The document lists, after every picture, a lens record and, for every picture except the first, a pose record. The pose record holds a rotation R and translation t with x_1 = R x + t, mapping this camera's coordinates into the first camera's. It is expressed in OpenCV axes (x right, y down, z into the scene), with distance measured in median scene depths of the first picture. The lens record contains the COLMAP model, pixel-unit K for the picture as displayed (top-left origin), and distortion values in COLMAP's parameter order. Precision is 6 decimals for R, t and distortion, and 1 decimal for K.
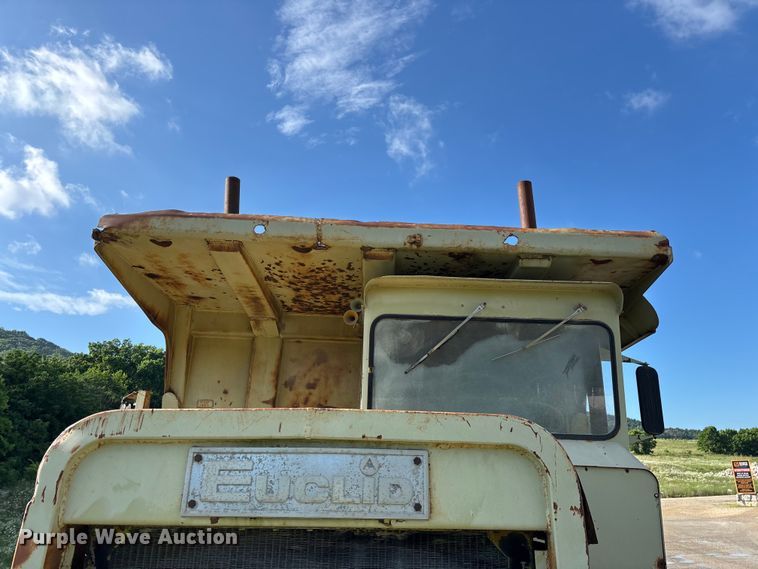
lens RADIAL K [[574.5, 0, 379.0], [0, 574.5, 284.5], [0, 0, 1]] dist [0.078277, -0.095320]
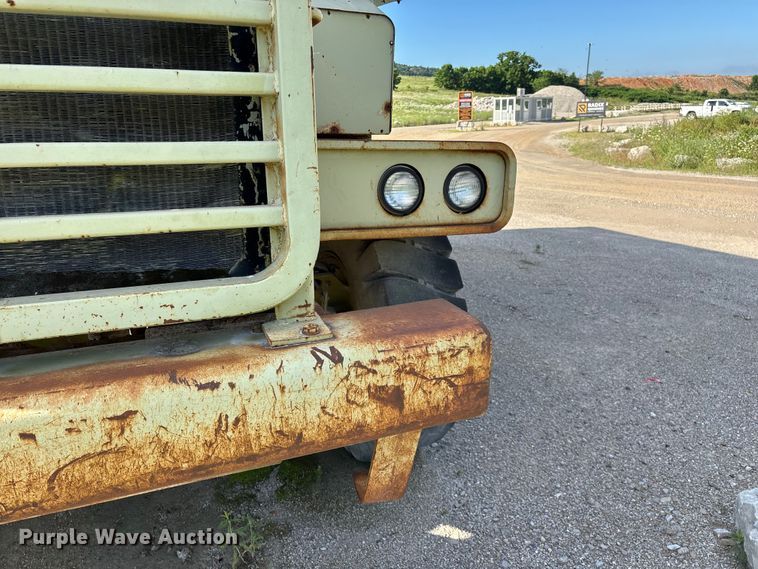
lens RADIAL K [[574.5, 0, 379.0], [0, 574.5, 284.5], [0, 0, 1]] dist [0.078277, -0.095320]
pose [[0.923433, -0.117714, 0.365261, 0.021626], [-0.109431, 0.831506, 0.544631, 0.120226], [-0.367827, -0.542901, 0.754958, -0.000552]]
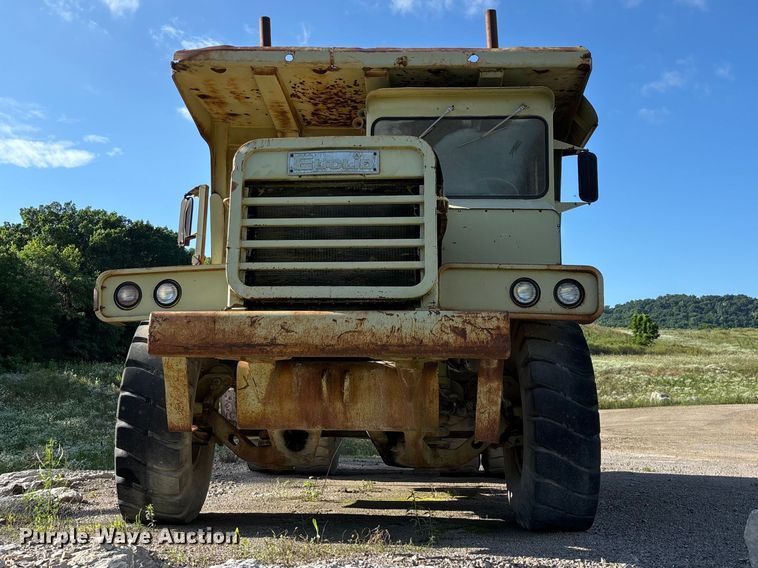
lens RADIAL K [[862.3, 0, 350.4], [0, 862.3, 226.7], [0, 0, 1]] dist [0.181134, -0.509309]
pose [[0.996291, -0.023792, -0.082696, 0.092527], [0.033779, 0.992010, 0.121553, 0.052665], [0.079143, -0.123895, 0.989134, -0.995780]]
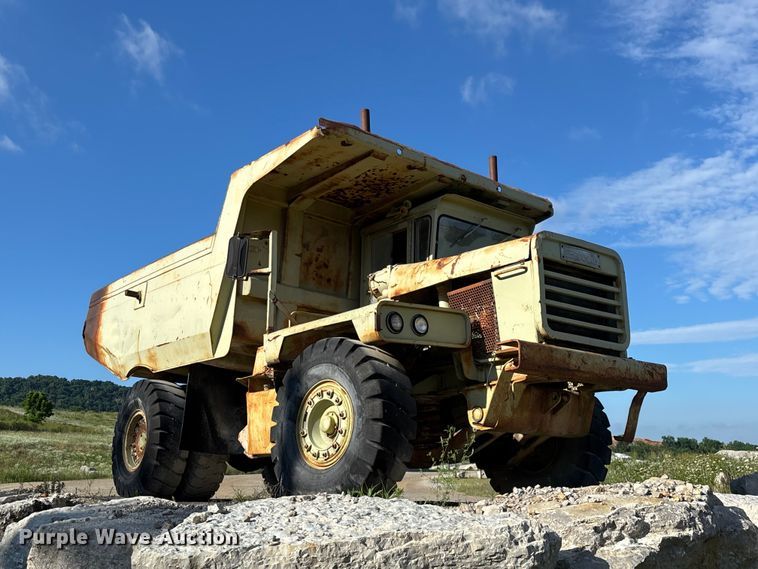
lens RADIAL K [[856.7, 0, 378.7], [0, 856.7, 303.1], [0, 0, 1]] dist [0.103331, -0.014293]
pose [[0.778888, 0.134538, 0.612562, -1.637958], [-0.204640, 0.977781, 0.045454, 0.227010], [-0.592837, -0.160758, 0.789114, -0.996872]]
